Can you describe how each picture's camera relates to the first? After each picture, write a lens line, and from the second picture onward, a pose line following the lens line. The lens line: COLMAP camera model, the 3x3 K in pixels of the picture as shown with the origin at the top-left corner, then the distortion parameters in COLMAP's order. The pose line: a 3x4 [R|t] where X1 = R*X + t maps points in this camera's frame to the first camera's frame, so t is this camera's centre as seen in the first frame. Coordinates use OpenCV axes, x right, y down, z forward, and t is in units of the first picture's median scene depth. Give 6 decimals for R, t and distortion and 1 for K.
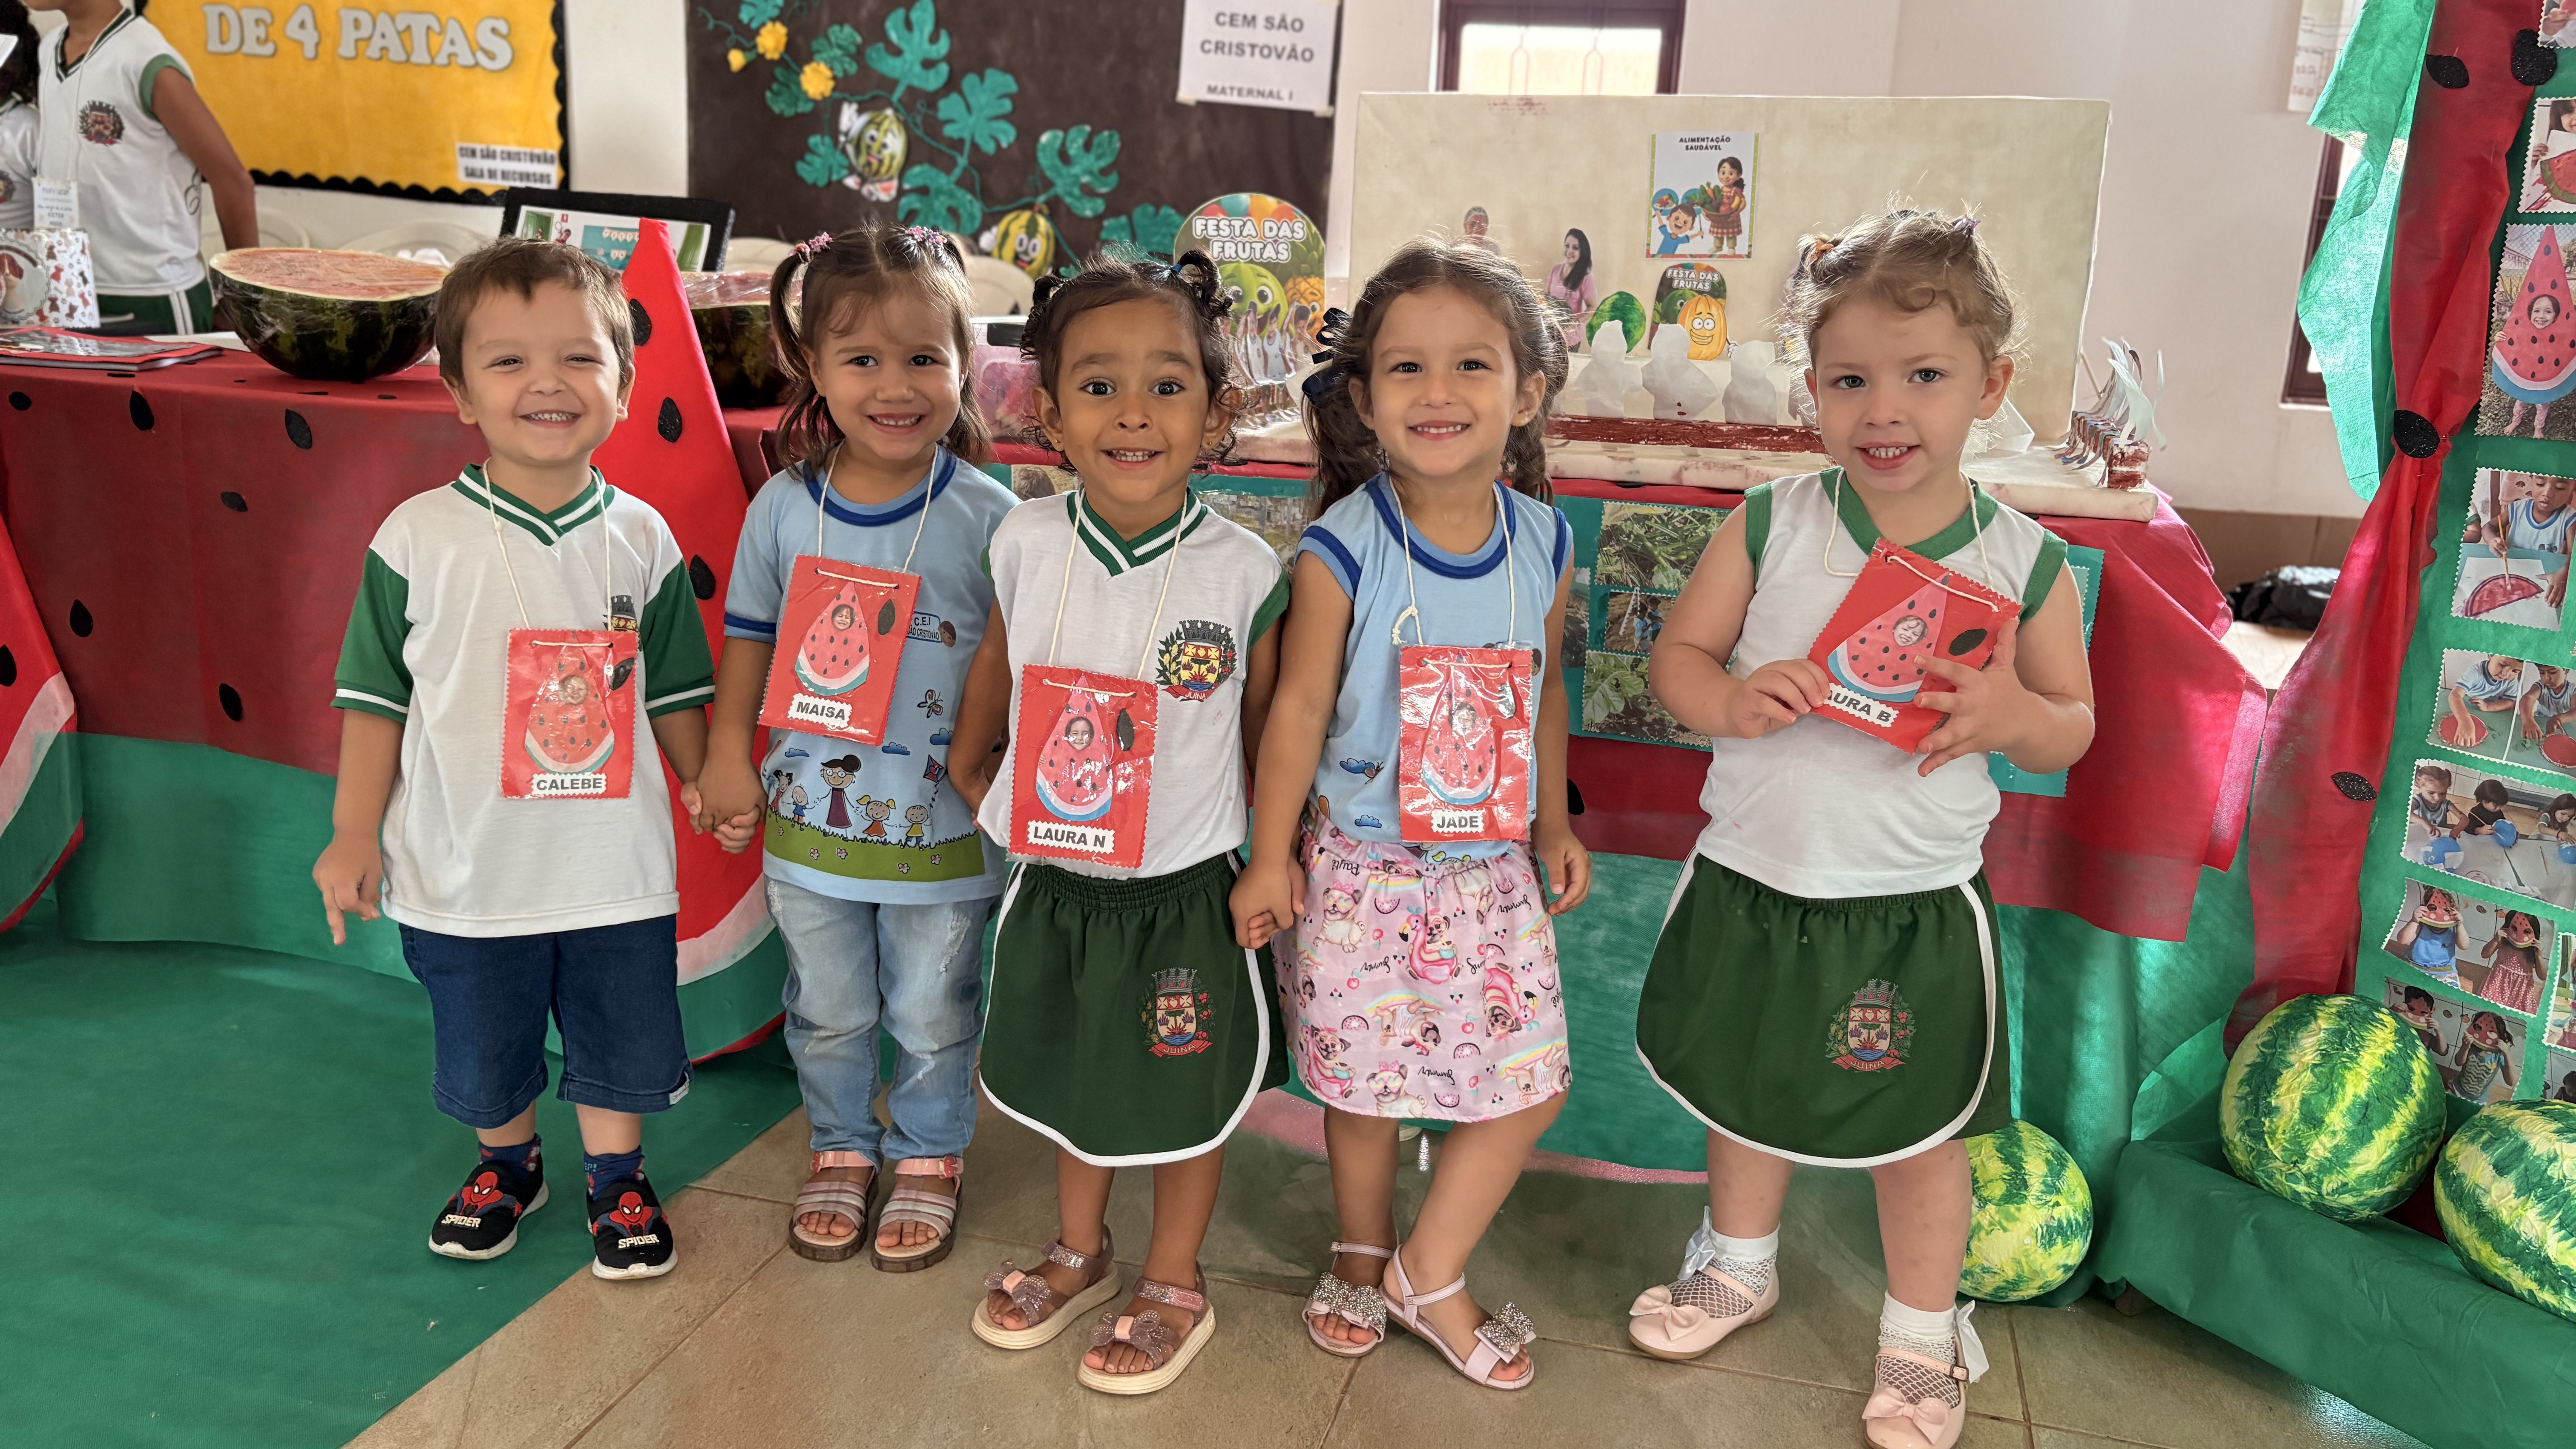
lens RADIAL K [[1942.0, 0, 1288.0], [0, 1942.0, 724.5], [0, 0, 1]] dist [0.048840, -0.043281]
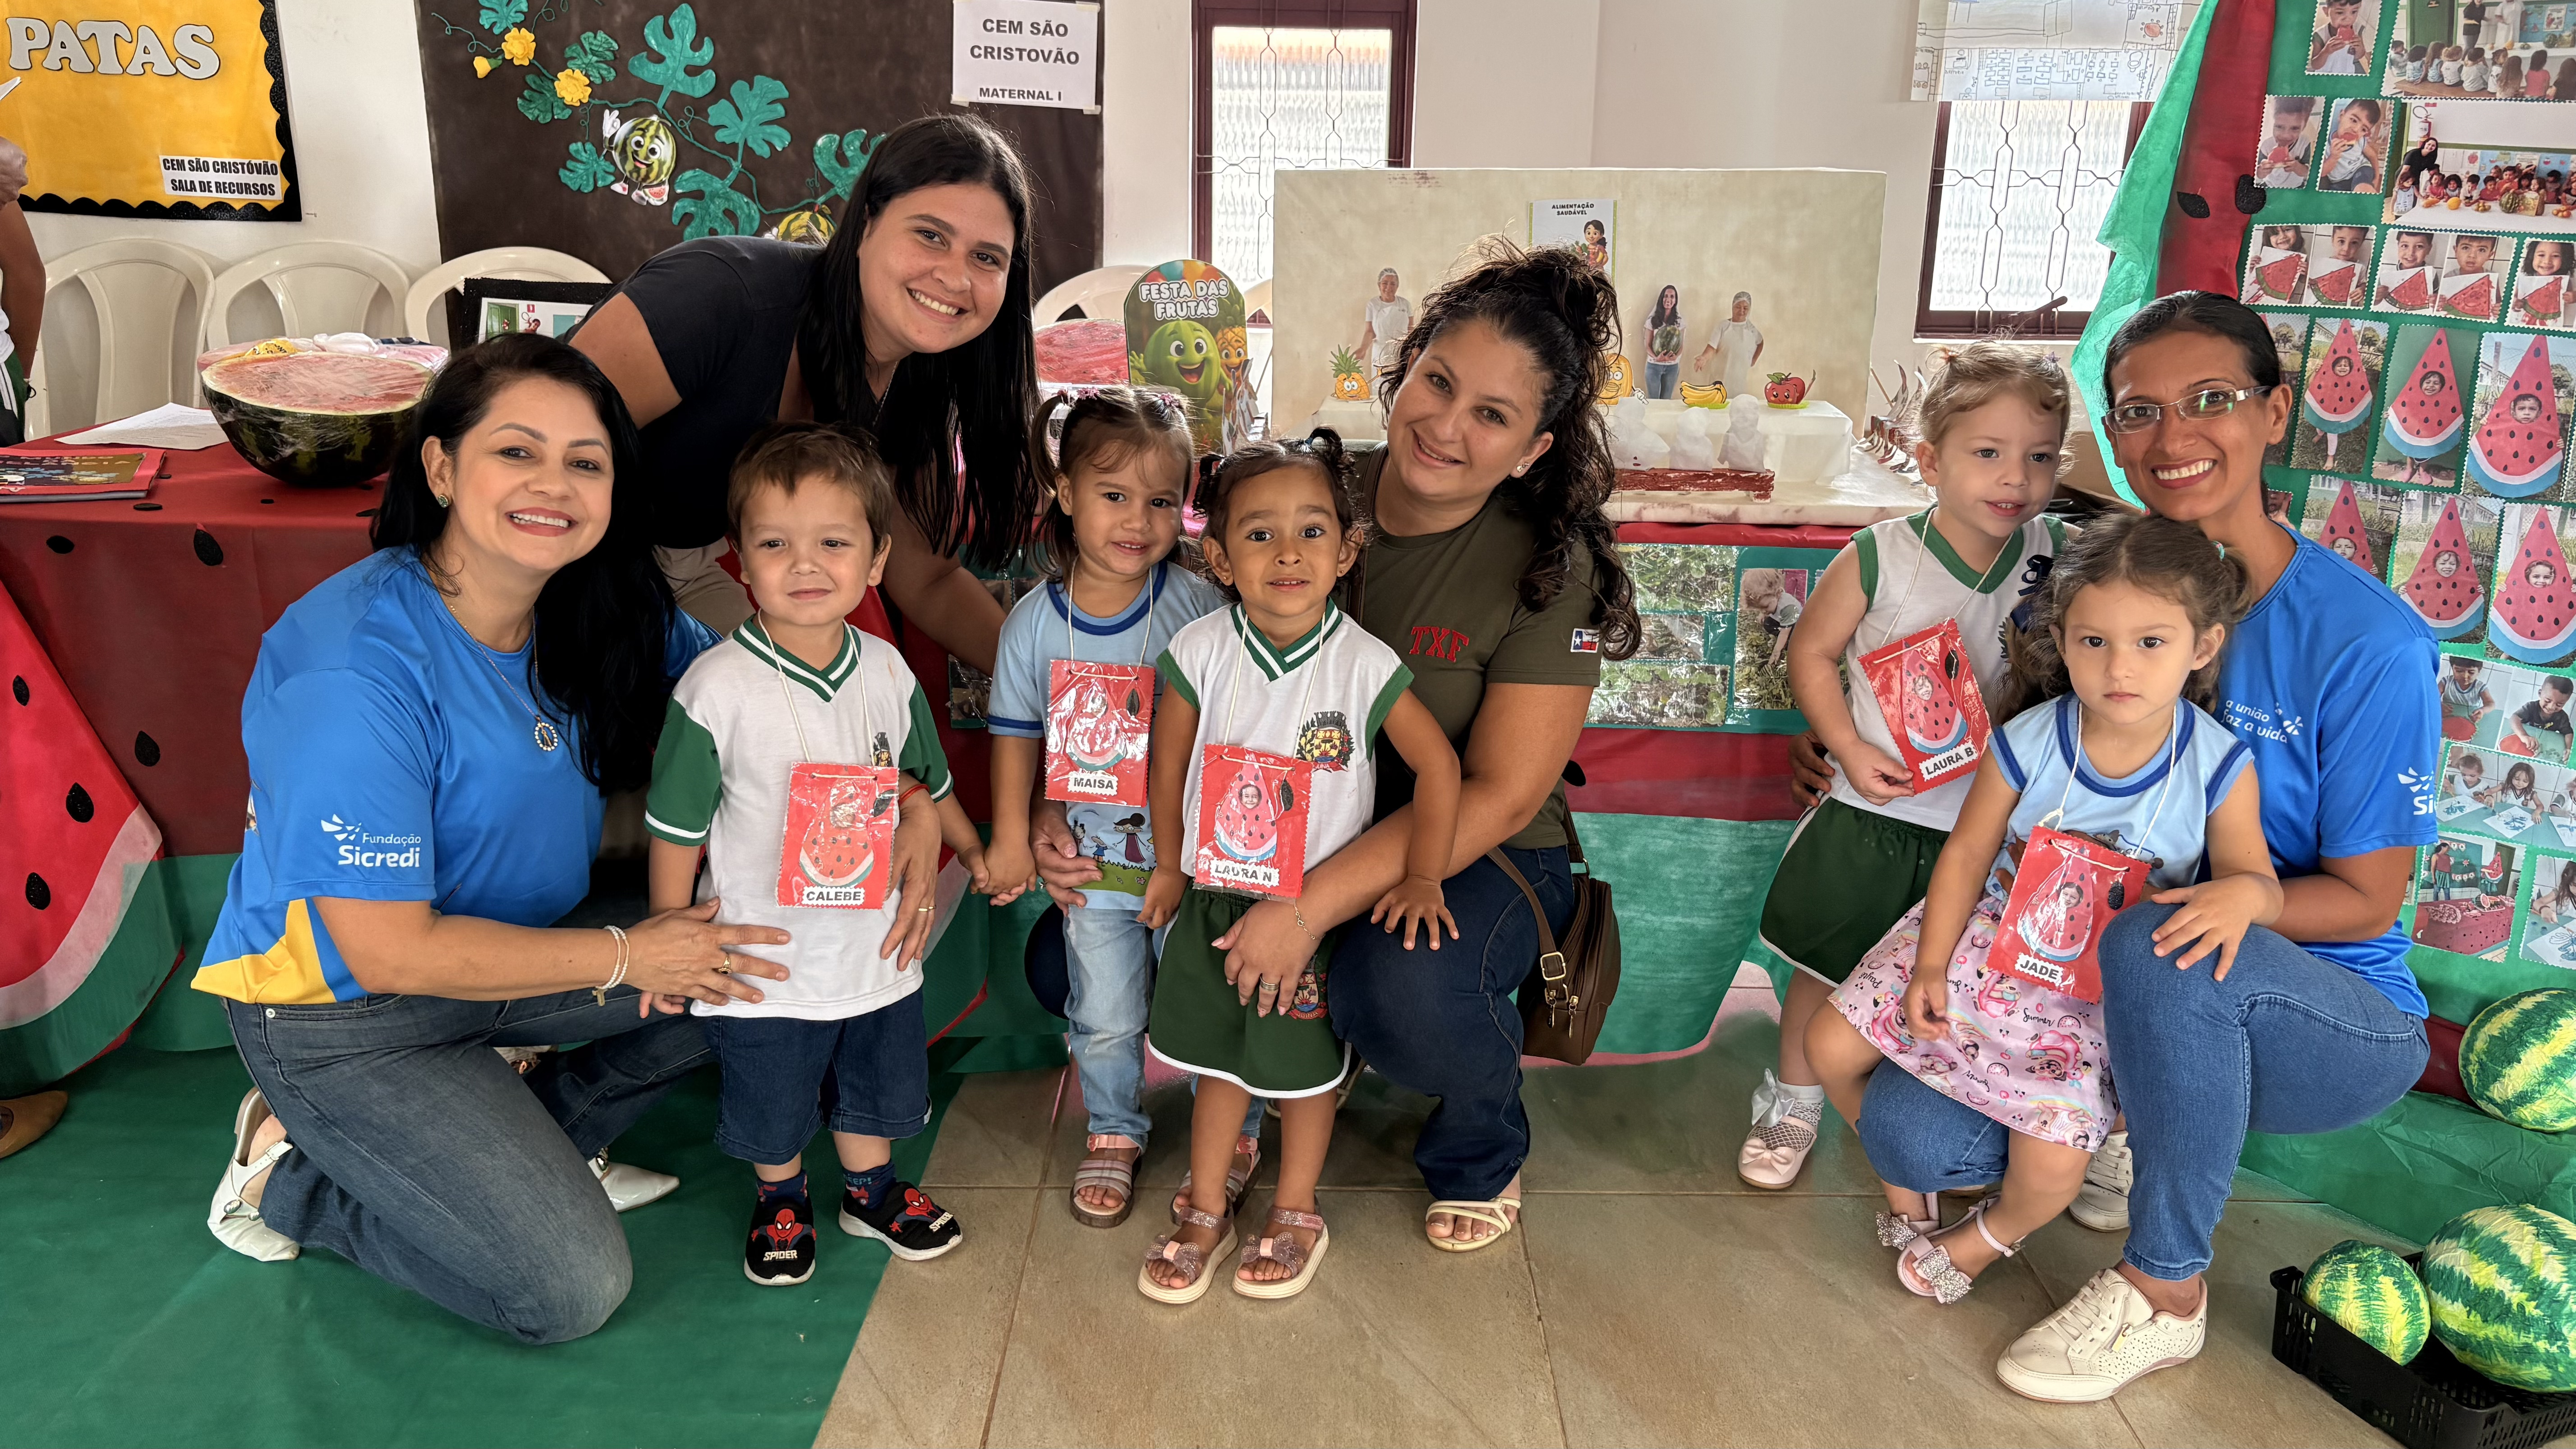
lens RADIAL K [[1941.8, 0, 1288.0], [0, 1941.8, 724.5], [0, 0, 1]] dist [0.025932, -0.035317]
pose [[0.967356, -0.104370, 0.230932, -0.155204], [0.087364, 0.992737, 0.082709, -0.056751], [-0.237887, -0.059834, 0.969448, -0.080242]]
